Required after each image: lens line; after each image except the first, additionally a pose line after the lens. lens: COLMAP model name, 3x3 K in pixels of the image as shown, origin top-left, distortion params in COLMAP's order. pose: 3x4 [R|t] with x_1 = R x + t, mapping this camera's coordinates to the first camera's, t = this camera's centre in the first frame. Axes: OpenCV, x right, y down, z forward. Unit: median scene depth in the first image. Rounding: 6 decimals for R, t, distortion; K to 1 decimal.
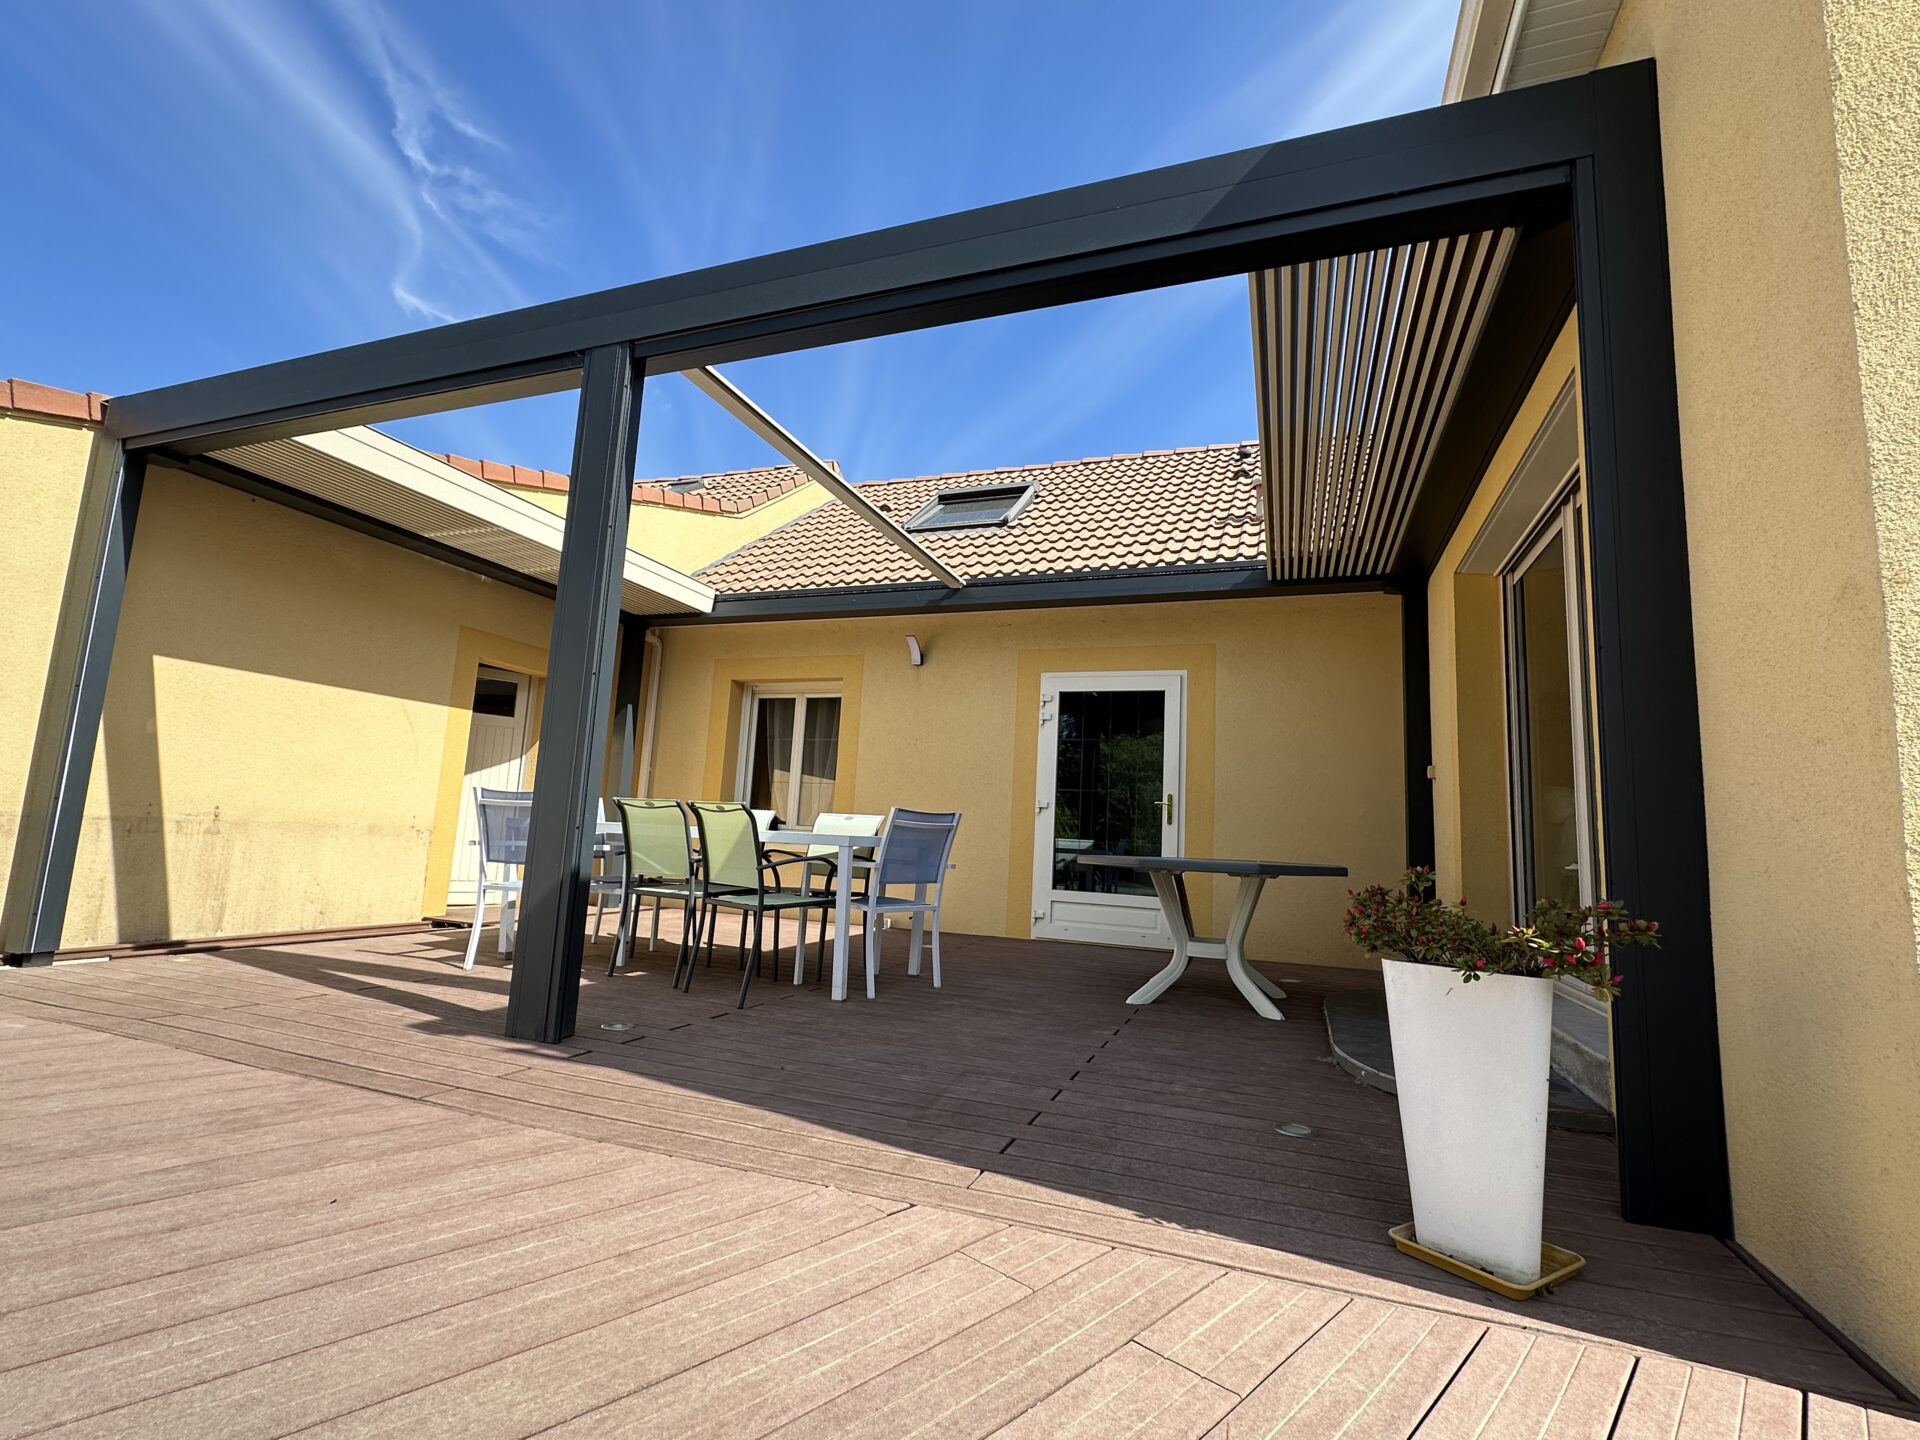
lens RADIAL K [[870.7, 0, 960.0], [0, 870.7, 720.0], [0, 0, 1]] dist [0.000370, -0.001359]
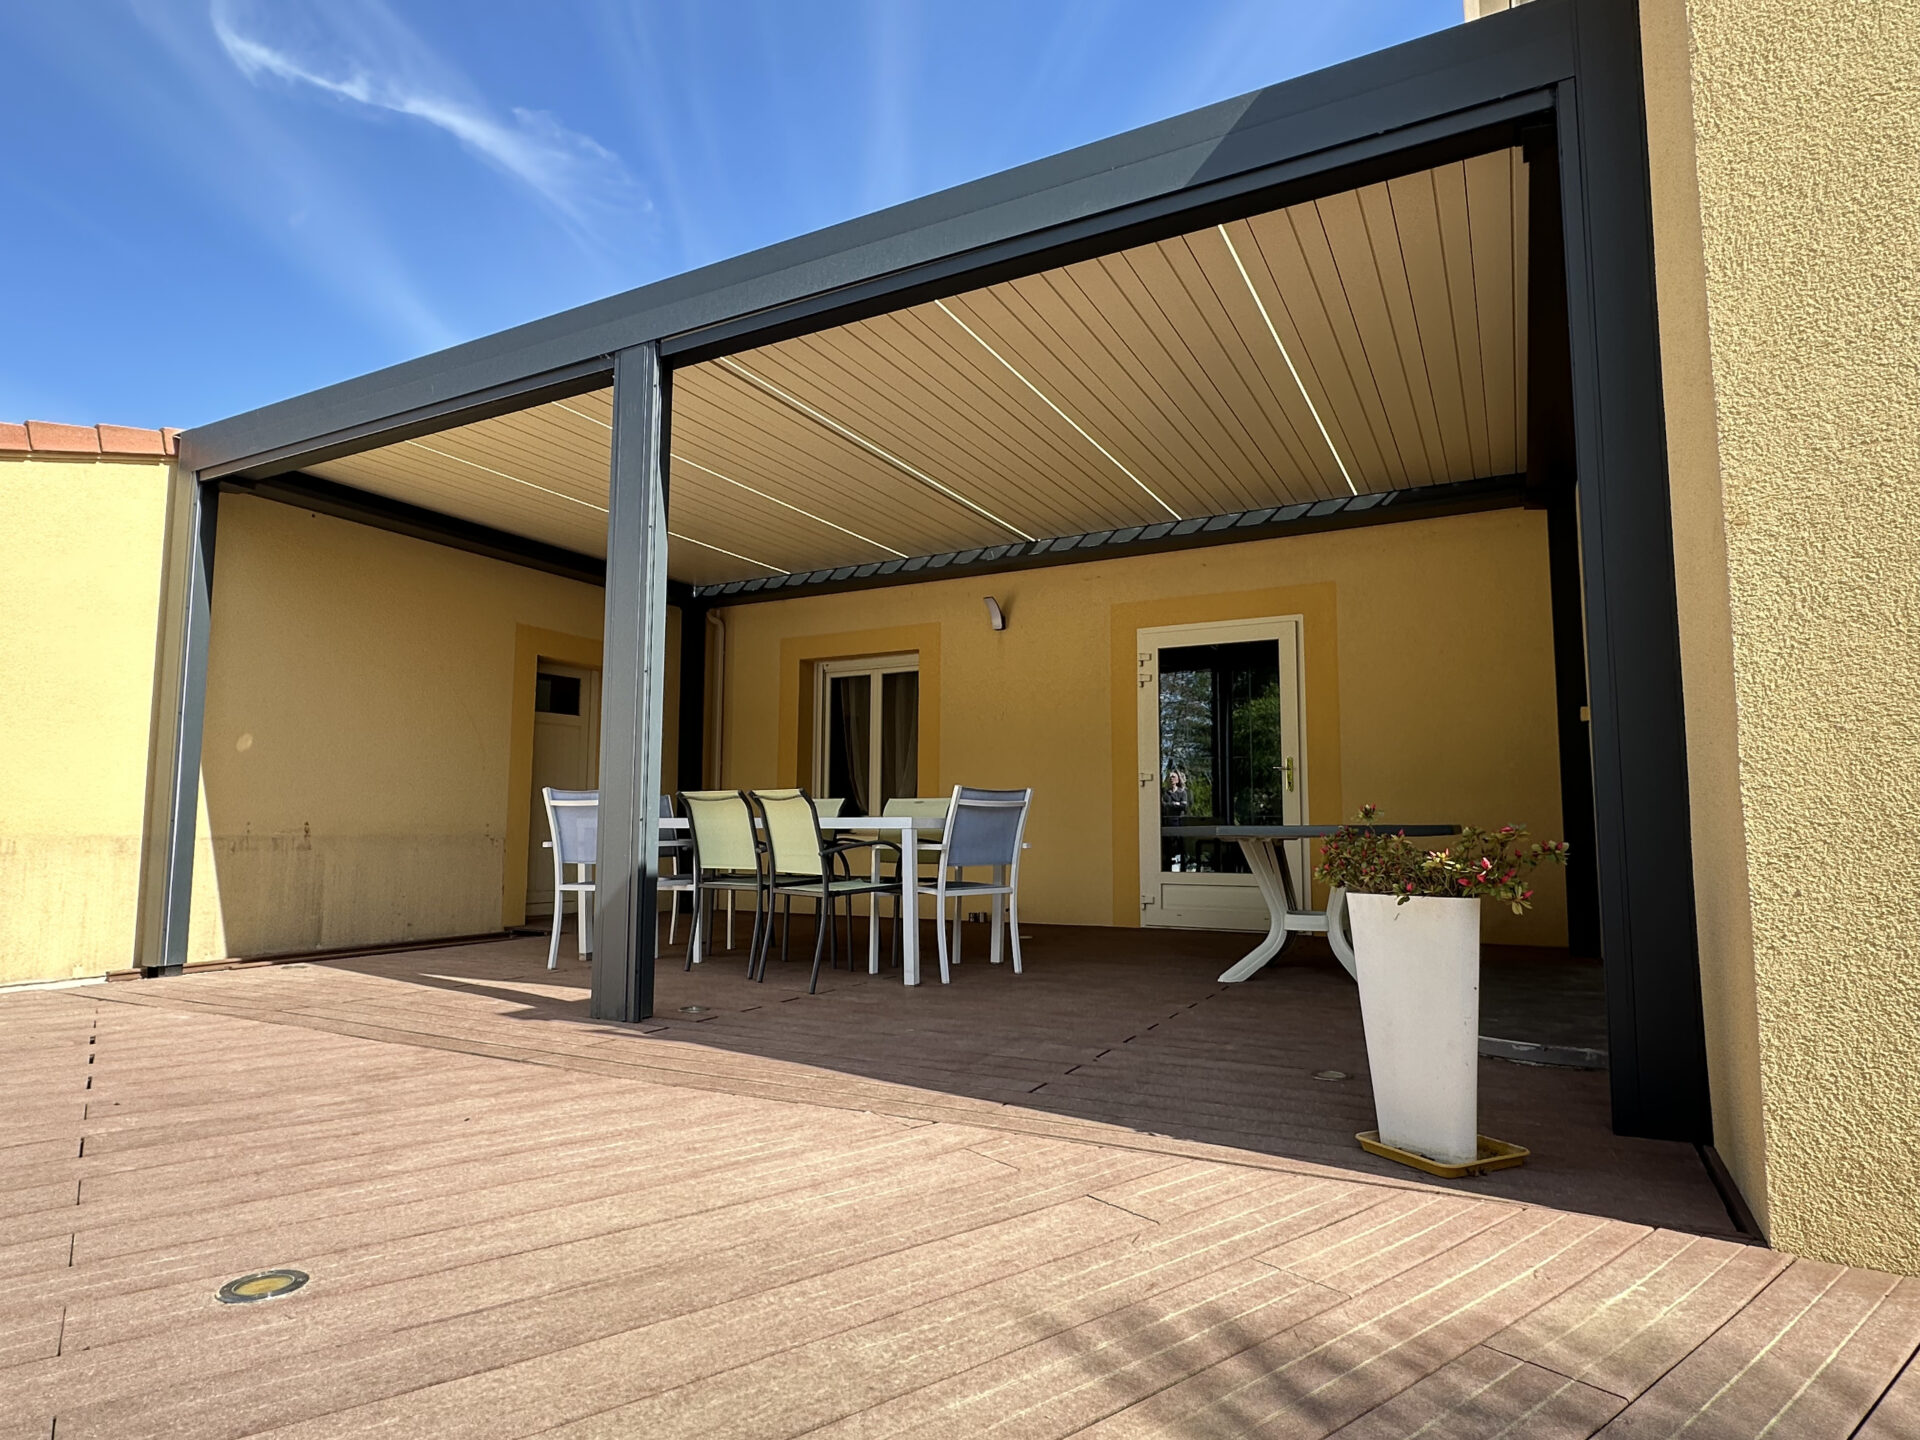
lens RADIAL K [[1054.4, 0, 960.0], [0, 1054.4, 720.0], [0, 0, 1]] dist [-0.000047, 0.000679]
pose [[0.990141, -0.061907, -0.125652, 0.158350], [0.065716, 0.997489, 0.026393, -0.006005], [0.123703, -0.034390, 0.991723, -0.304400]]
